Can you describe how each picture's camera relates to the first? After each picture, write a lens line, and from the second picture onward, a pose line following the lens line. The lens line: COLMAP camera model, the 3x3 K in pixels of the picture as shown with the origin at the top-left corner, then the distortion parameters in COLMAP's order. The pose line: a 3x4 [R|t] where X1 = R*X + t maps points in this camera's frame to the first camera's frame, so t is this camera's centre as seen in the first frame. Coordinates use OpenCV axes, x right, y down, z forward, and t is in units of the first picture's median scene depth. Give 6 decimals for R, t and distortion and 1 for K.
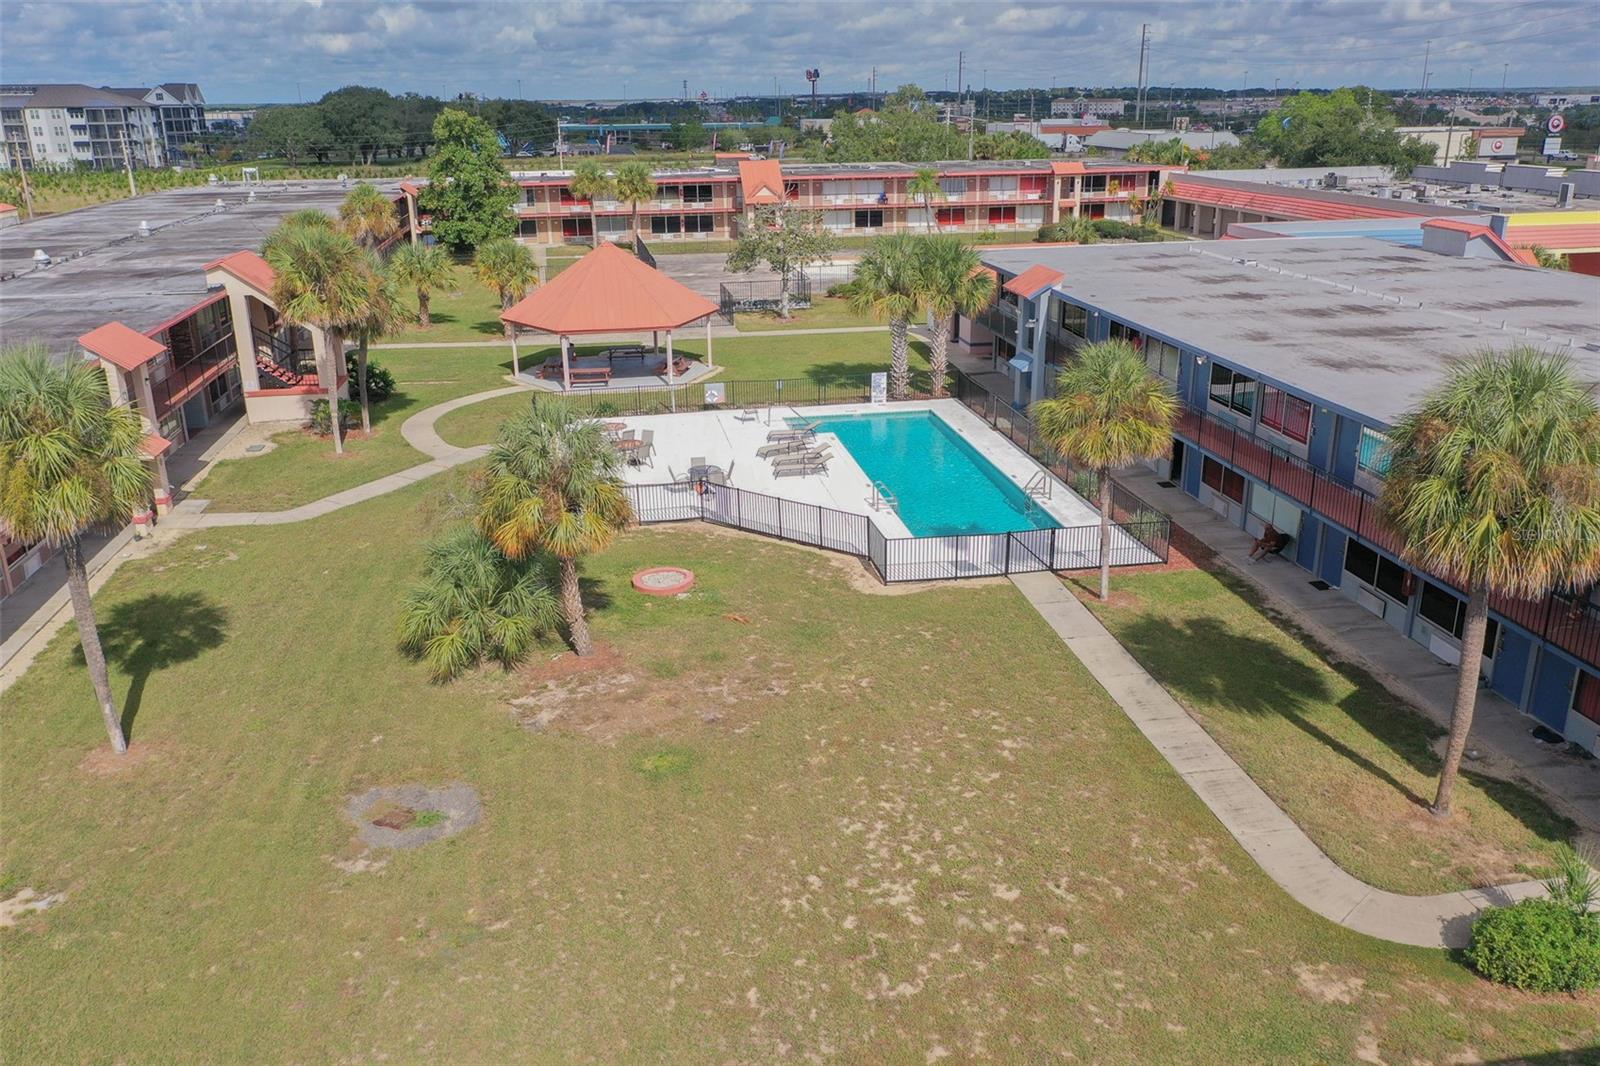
lens RADIAL K [[1258.7, 0, 802.8], [0, 1258.7, 533.1], [0, 0, 1]] dist [0.007427, 0.002248]
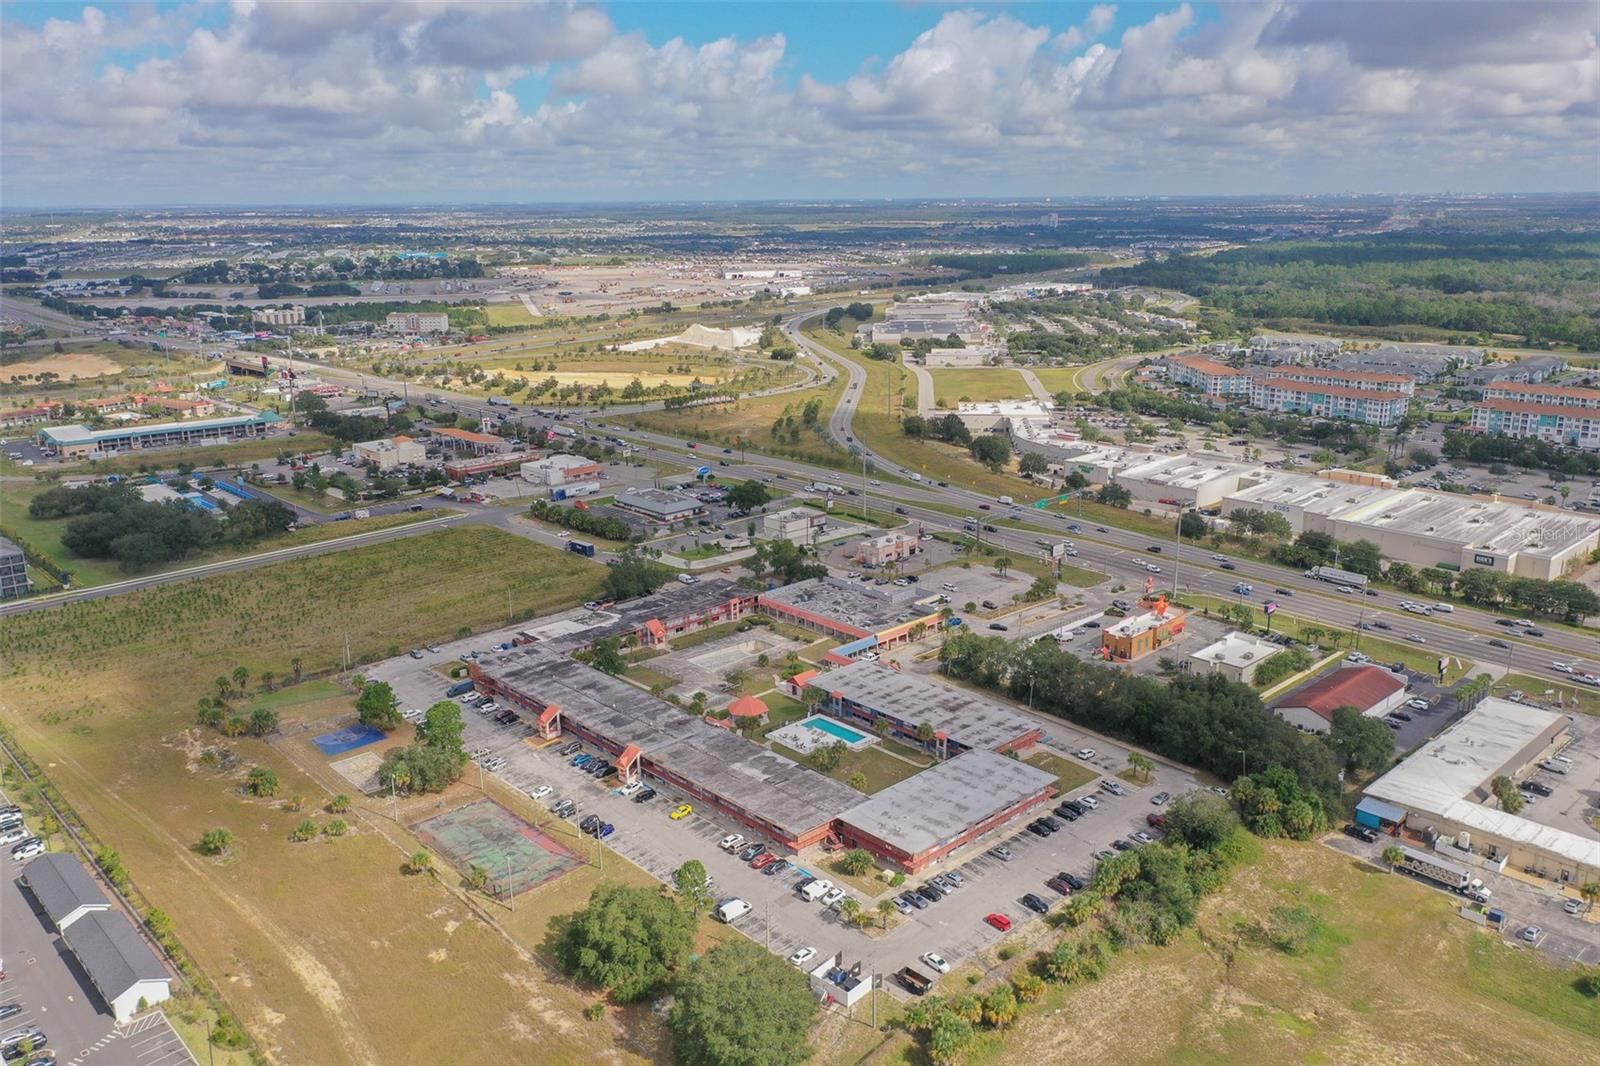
lens RADIAL K [[1258.7, 0, 801.9], [0, 1258.7, 530.6], [0, 0, 1]] dist [0.007427, 0.002248]
pose [[0.832175, -0.139833, 0.536592, -3.705214], [0.182973, 0.982728, -0.027672, -1.004543], [-0.523455, 0.121210, 0.843388, -4.918745]]
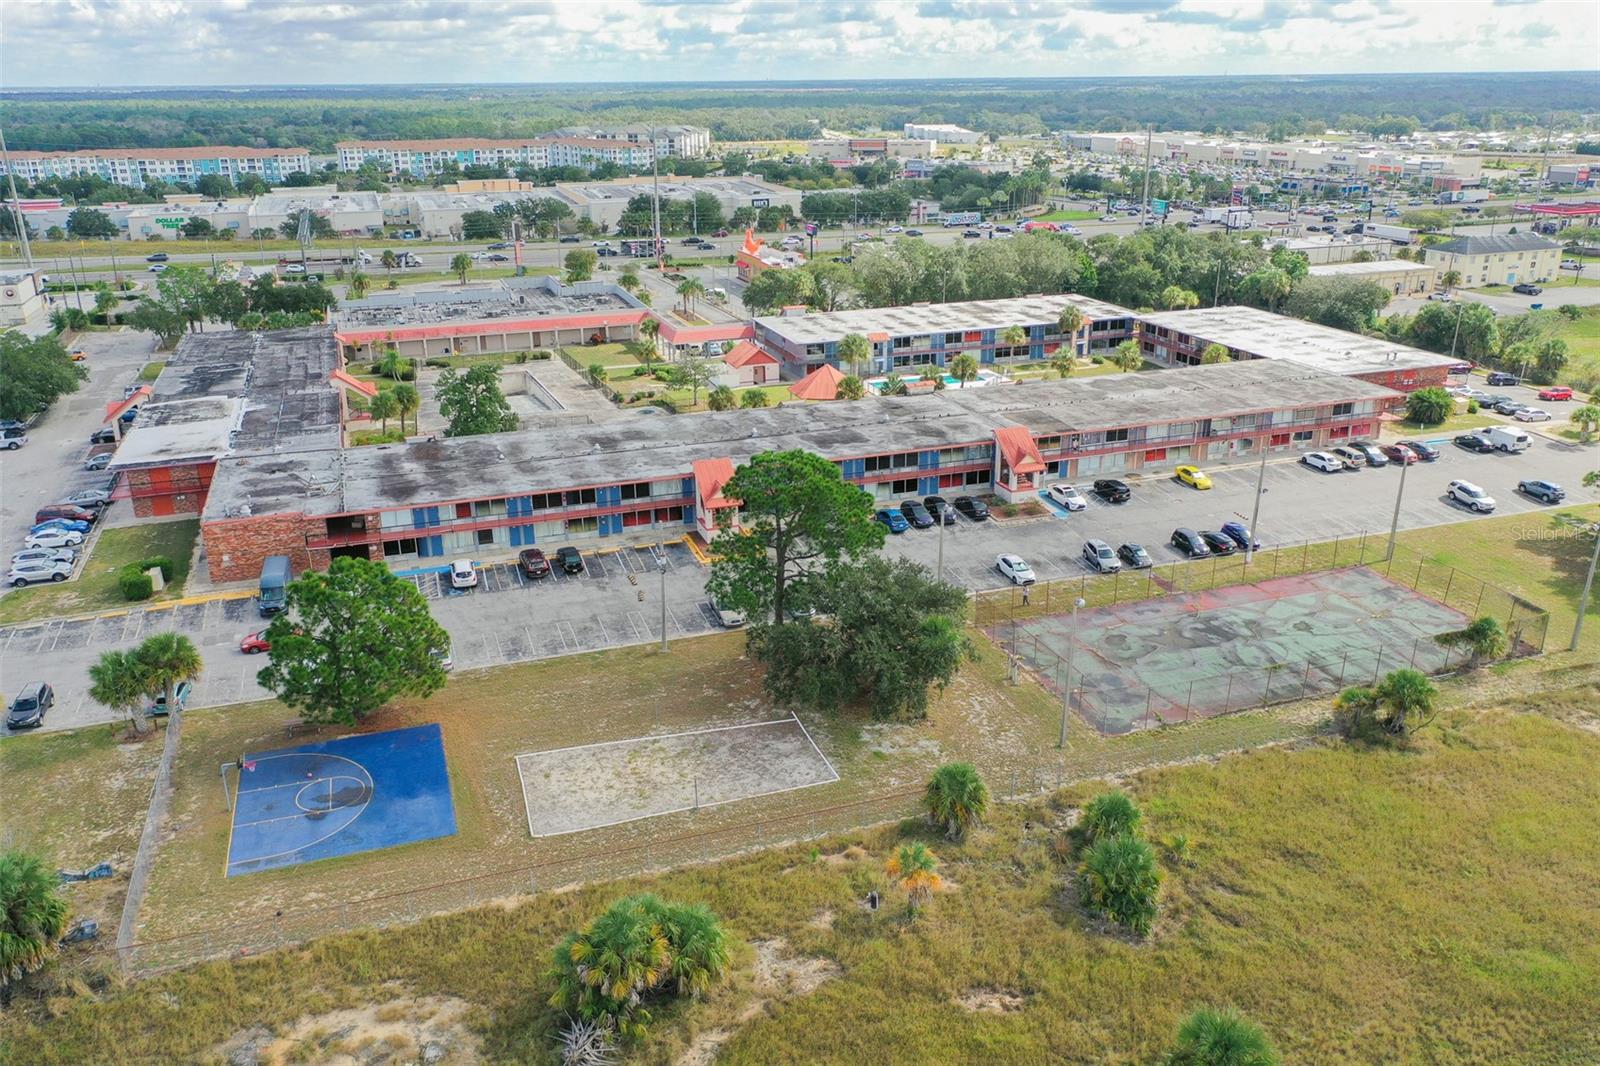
lens RADIAL K [[1258.7, 0, 804.0], [0, 1258.7, 526.0], [0, 0, 1]] dist [0.007427, 0.002248]
pose [[-0.172037, -0.319058, 0.931990, -3.936833], [0.336900, 0.869990, 0.360021, -1.307985], [-0.925690, 0.375924, -0.042180, 1.853264]]
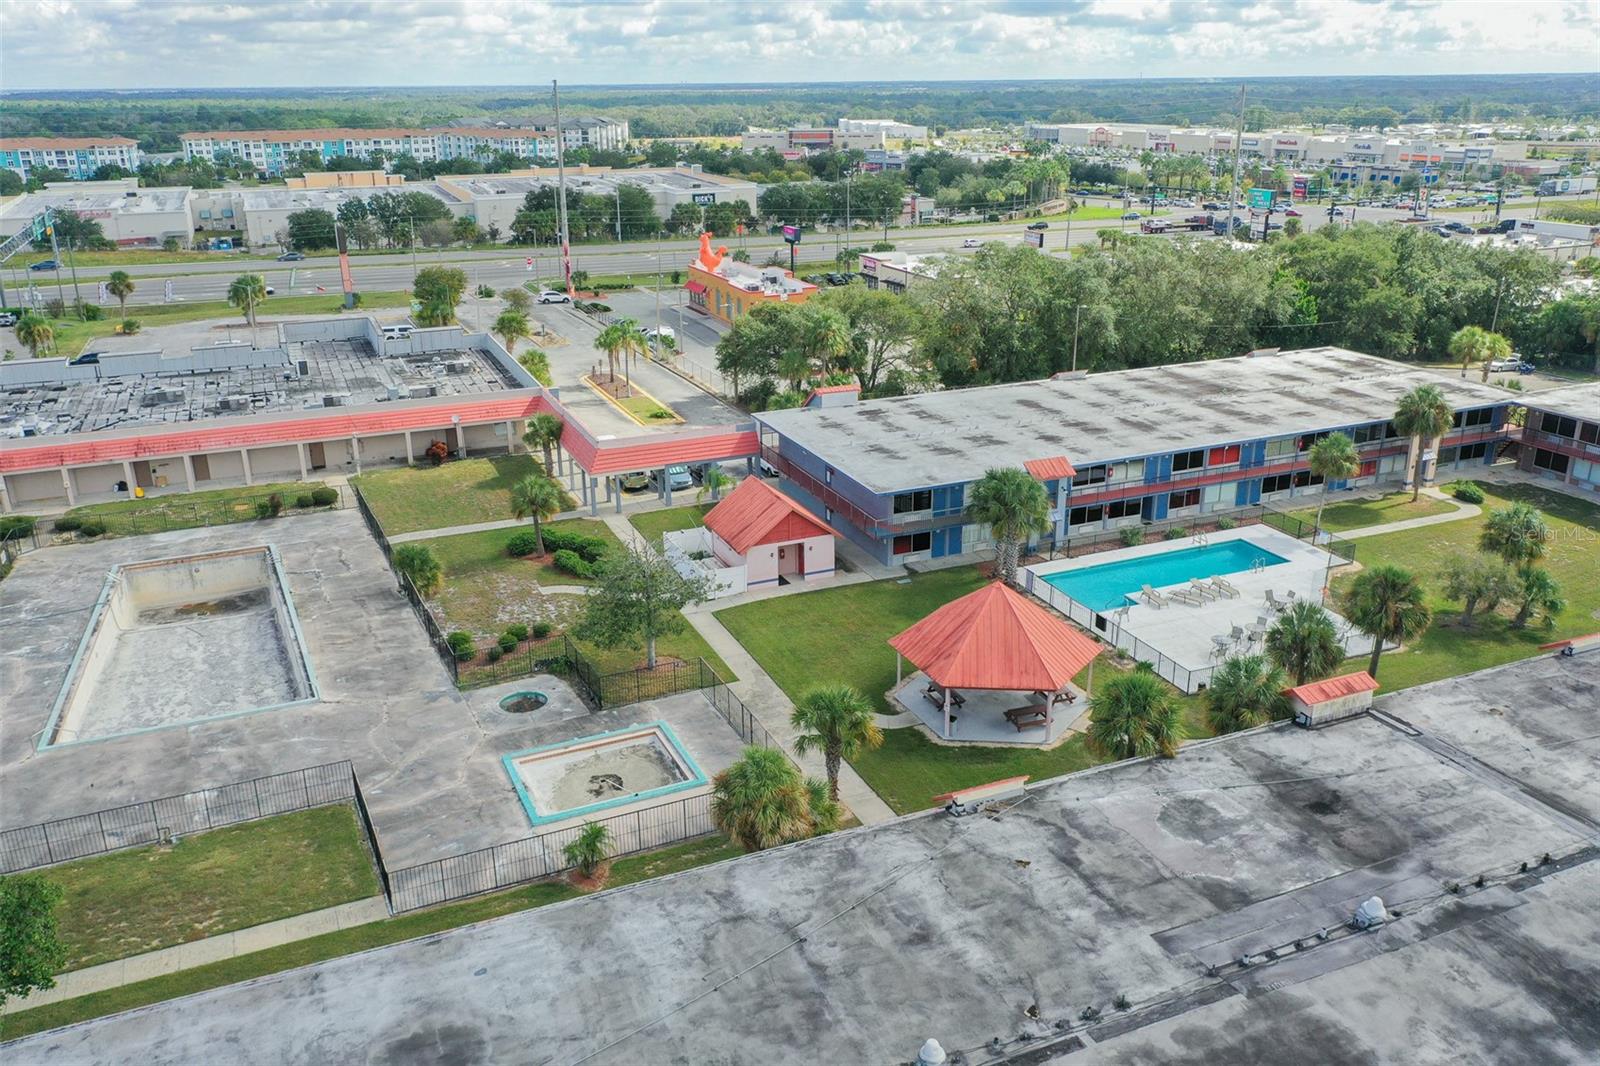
lens RADIAL K [[1258.7, 0, 801.6], [0, 1258.7, 534.6], [0, 0, 1]] dist [0.007427, 0.002248]
pose [[-0.233313, -0.318031, 0.918924, -1.502991], [0.333617, 0.861467, 0.382850, -1.020449], [-0.913381, 0.395893, -0.094890, 1.768163]]
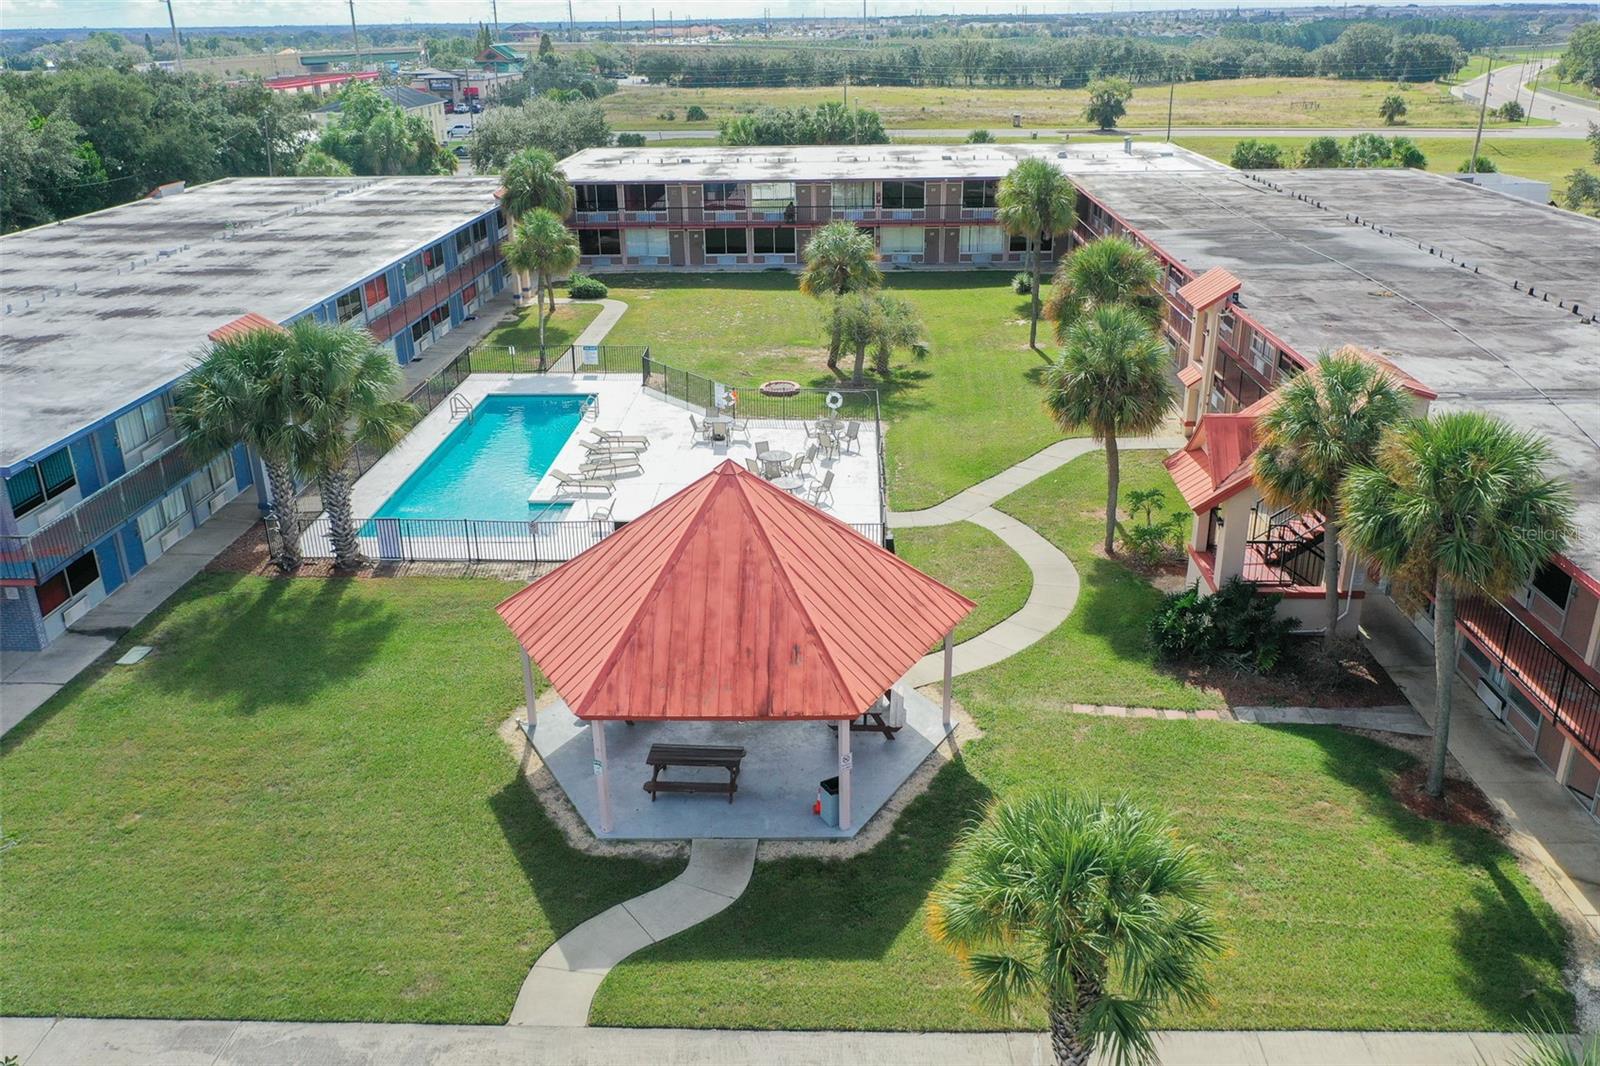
lens RADIAL K [[1258.7, 0, 803.4], [0, 1258.7, 533.3], [0, 0, 1]] dist [0.007427, 0.002248]
pose [[-0.978256, -0.059766, 0.198602, -0.388784], [0.087730, 0.748447, 0.657366, -0.721169], [-0.187932, 0.660496, -0.726930, 1.913613]]
